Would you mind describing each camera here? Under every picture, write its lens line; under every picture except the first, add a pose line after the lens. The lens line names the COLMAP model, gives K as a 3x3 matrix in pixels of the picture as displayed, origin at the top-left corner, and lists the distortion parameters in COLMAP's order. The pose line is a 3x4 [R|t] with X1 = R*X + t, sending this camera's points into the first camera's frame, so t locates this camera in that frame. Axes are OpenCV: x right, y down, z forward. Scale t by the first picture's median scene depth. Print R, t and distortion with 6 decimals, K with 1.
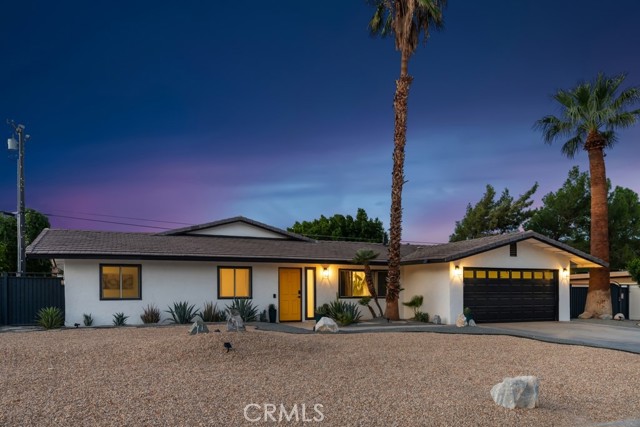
lens RADIAL K [[491.2, 0, 323.5], [0, 491.2, 216.3], [0, 0, 1]] dist [0.003739, -0.008234]
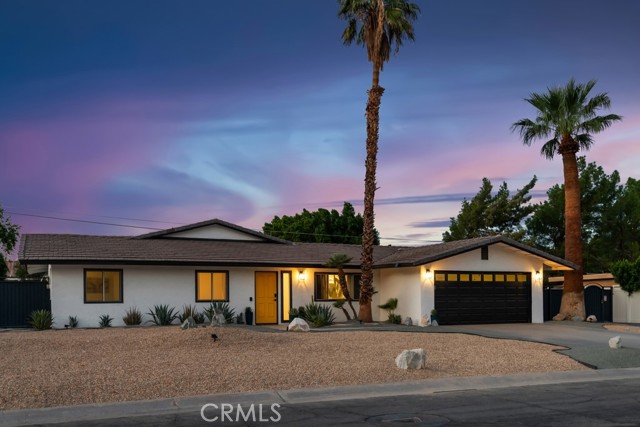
lens RADIAL K [[593.4, 0, 316.8], [0, 593.4, 211.6], [0, 0, 1]] dist [-0.003627, 0.000000]
pose [[0.999932, -0.001370, 0.011615, 0.023392], [0.001231, 0.999928, 0.011920, -0.034587], [-0.011631, -0.011905, 0.999861, -0.235425]]
